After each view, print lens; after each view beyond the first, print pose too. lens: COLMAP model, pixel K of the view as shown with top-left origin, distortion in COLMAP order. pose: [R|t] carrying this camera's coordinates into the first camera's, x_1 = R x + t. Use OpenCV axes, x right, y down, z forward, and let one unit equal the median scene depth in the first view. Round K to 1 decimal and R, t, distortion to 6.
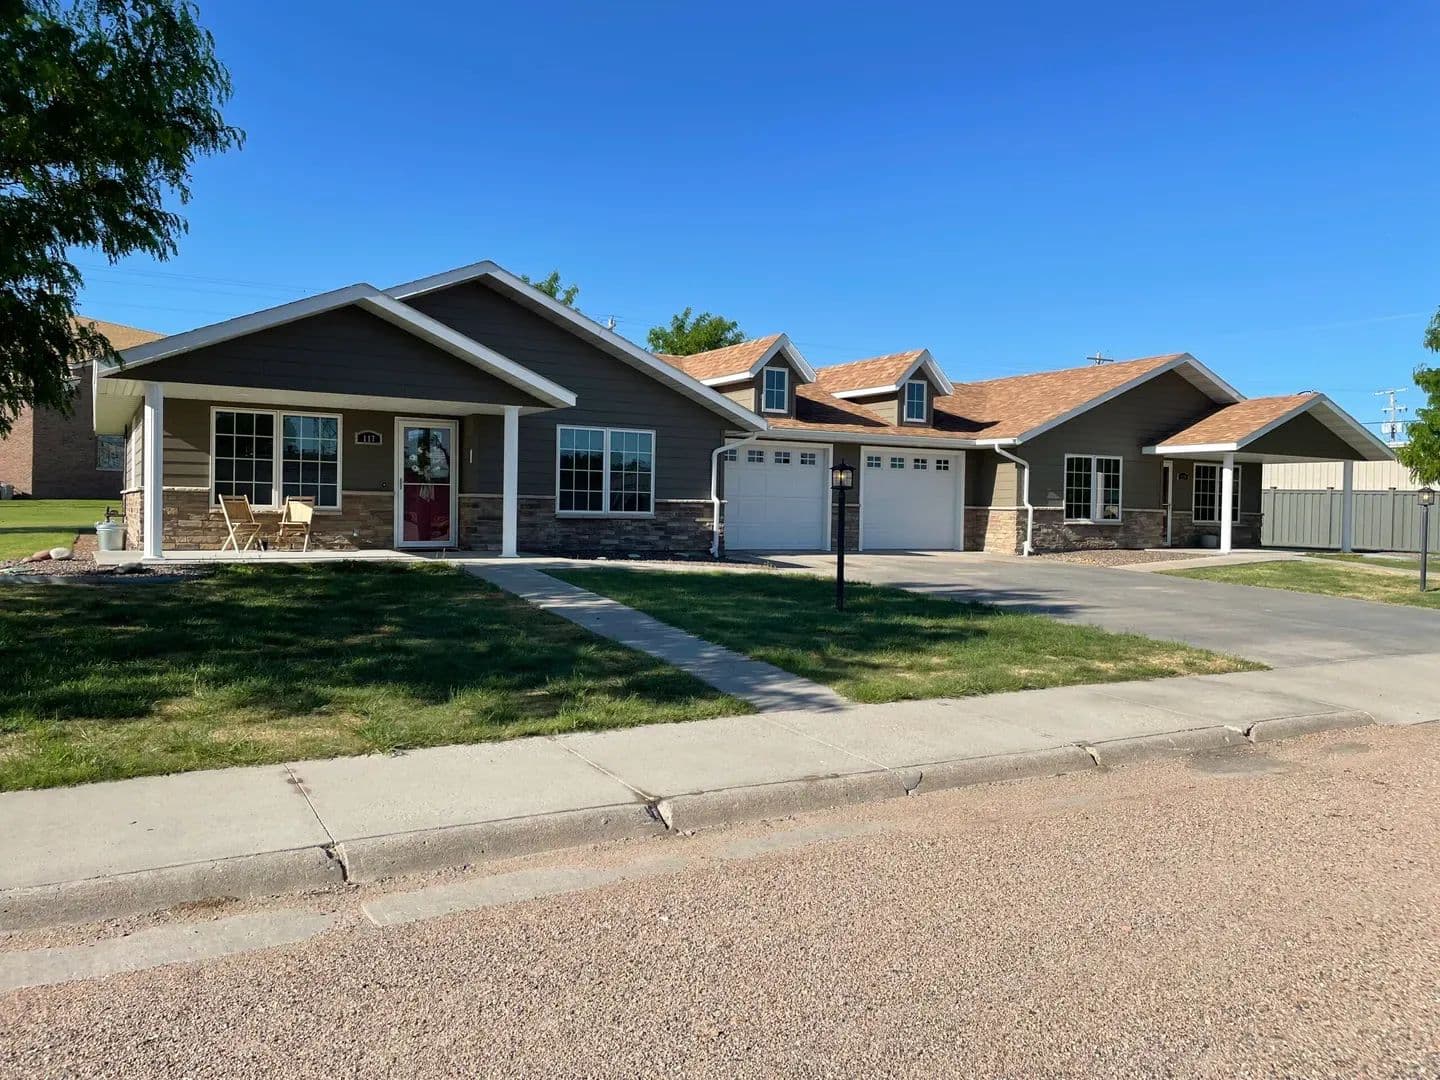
lens RADIAL K [[1135.3, 0, 719.9], [0, 1135.3, 529.8], [0, 0, 1]] dist [0.121218, -0.199563]
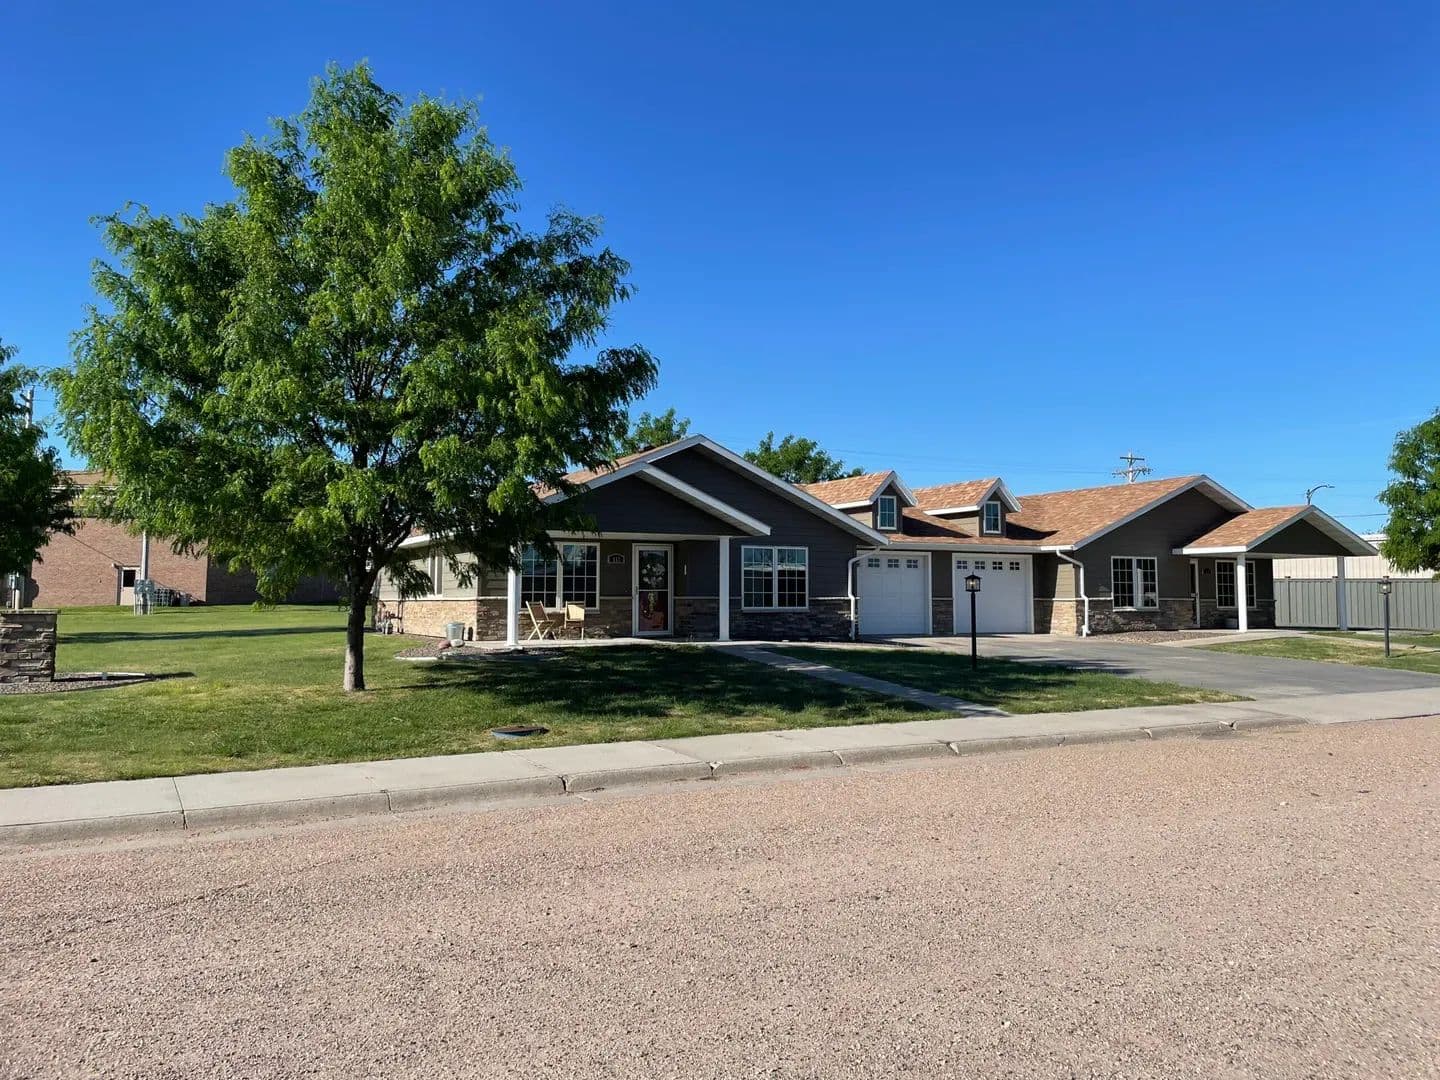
lens RADIAL K [[1135.3, 0, 719.9], [0, 1135.3, 529.8], [0, 0, 1]] dist [0.121218, -0.199563]
pose [[0.999442, -0.019716, -0.026944, -0.110112], [0.017516, 0.996673, -0.079604, -0.001226], [0.028424, 0.079088, 0.996462, -0.319834]]
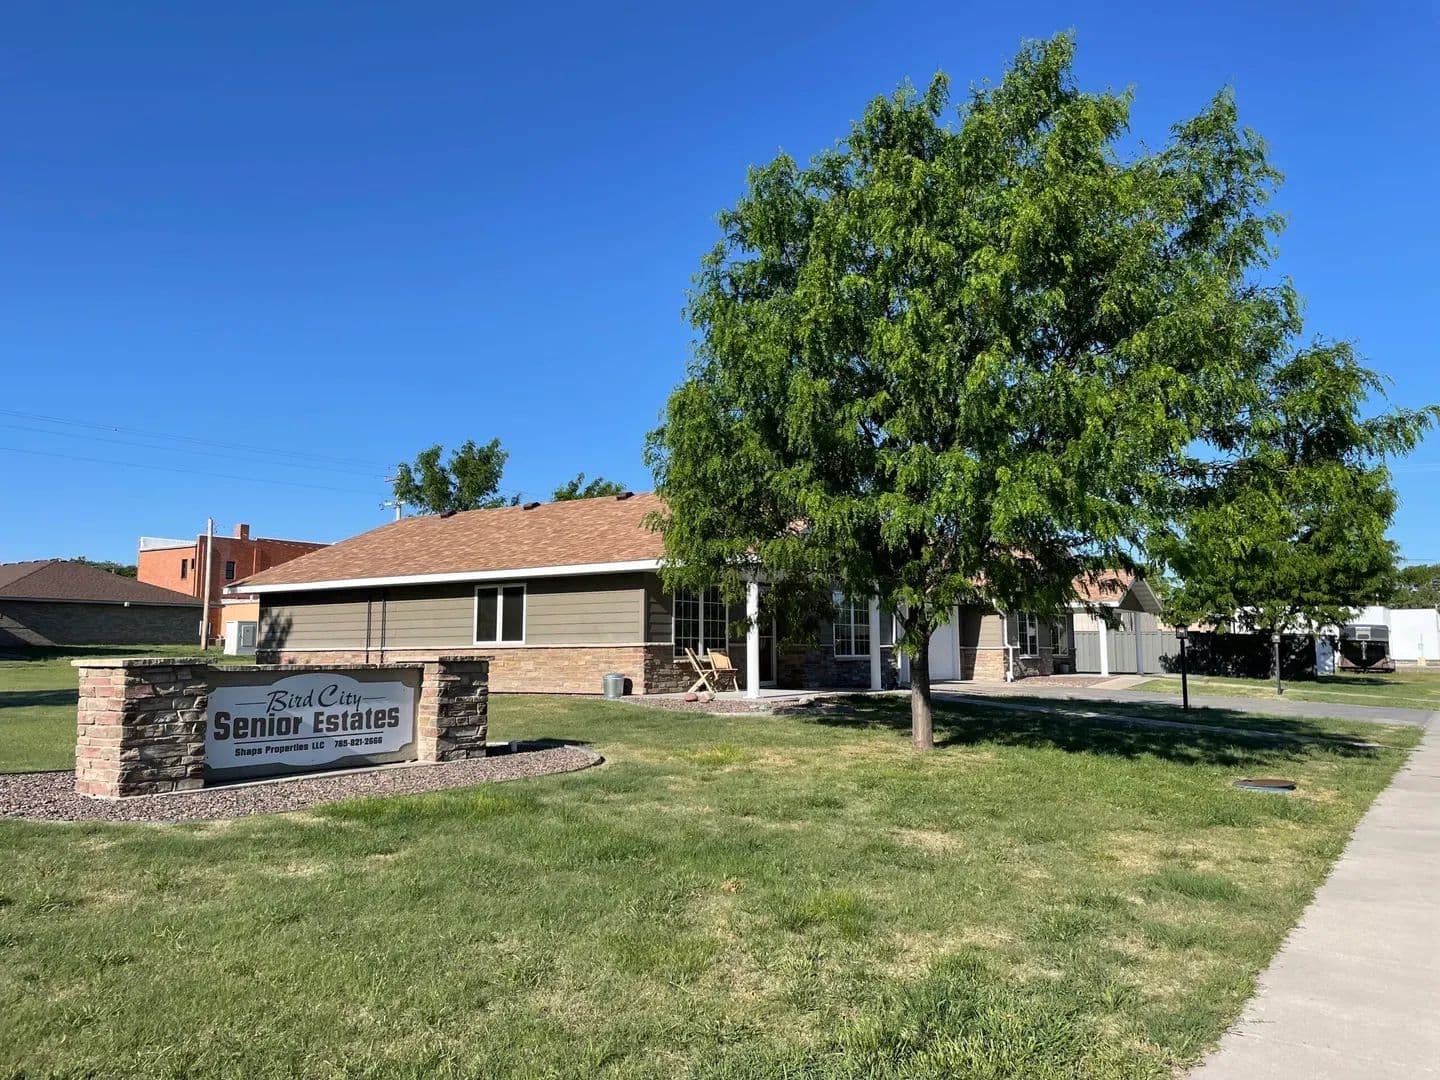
lens RADIAL K [[1135.3, 0, 719.9], [0, 1135.3, 529.8], [0, 0, 1]] dist [0.121218, -0.199563]
pose [[0.903559, 0.026245, 0.427659, -0.695377], [0.025513, 0.993055, -0.114847, -0.011126], [-0.427704, 0.114682, 0.896615, -0.118410]]
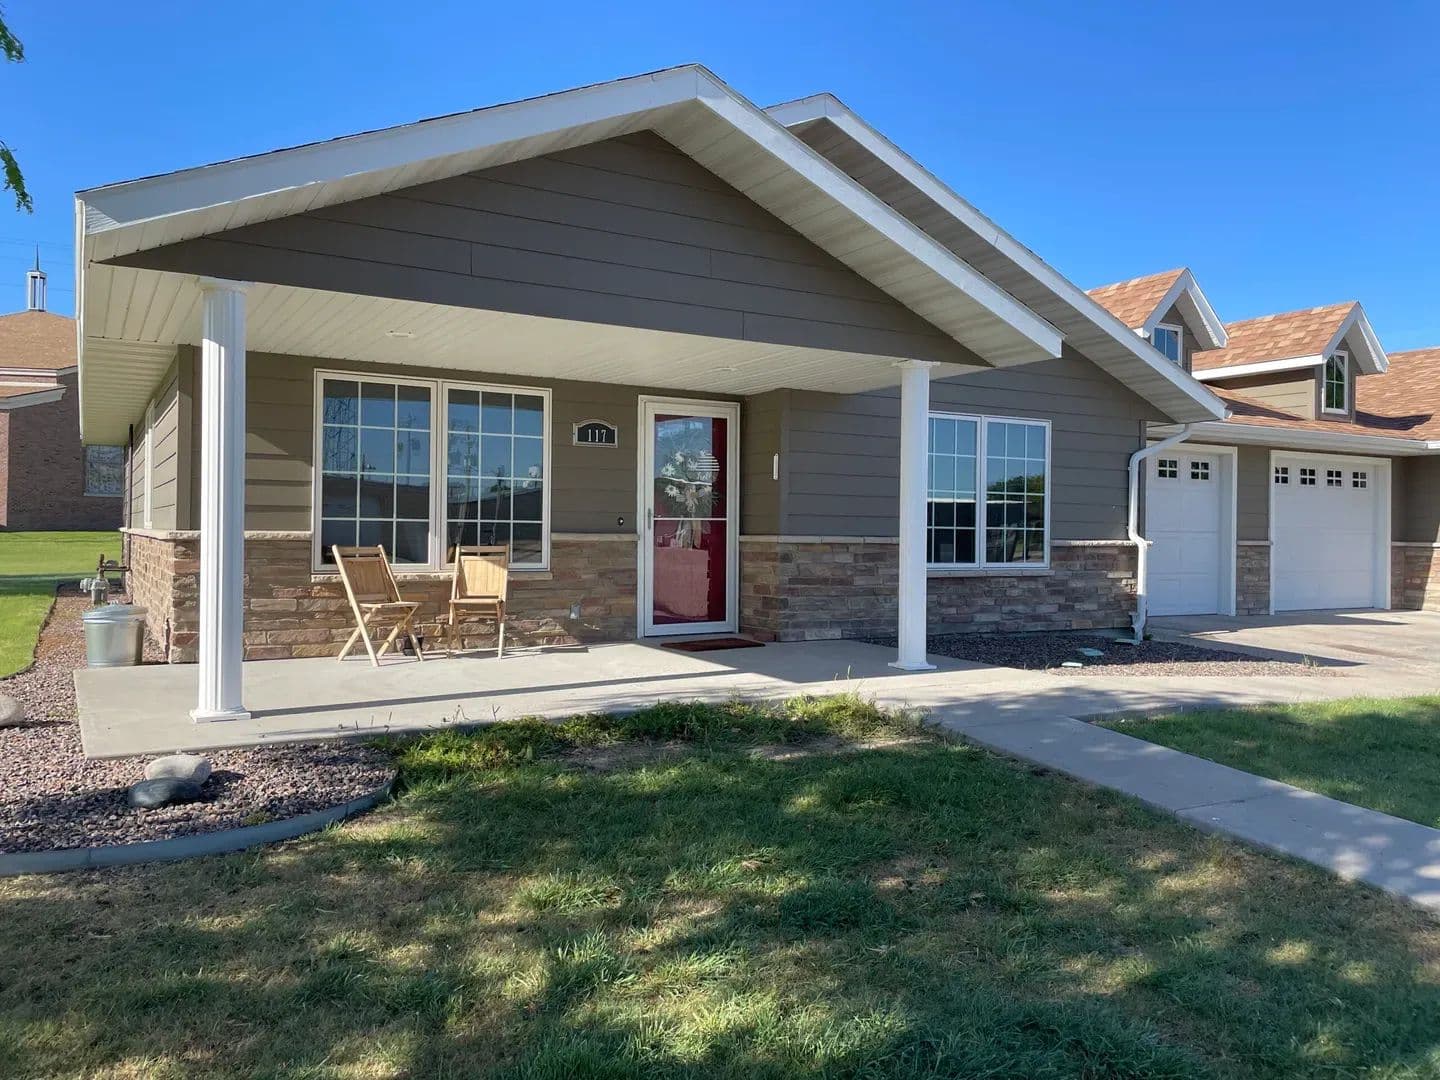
lens RADIAL K [[1135.3, 0, 719.9], [0, 1135.3, 529.8], [0, 0, 1]] dist [0.121218, -0.199563]
pose [[0.999946, -0.006606, 0.008054, -0.200601], [0.006754, 0.999804, -0.018587, -0.020012], [-0.007930, 0.018640, 0.999795, 0.372924]]
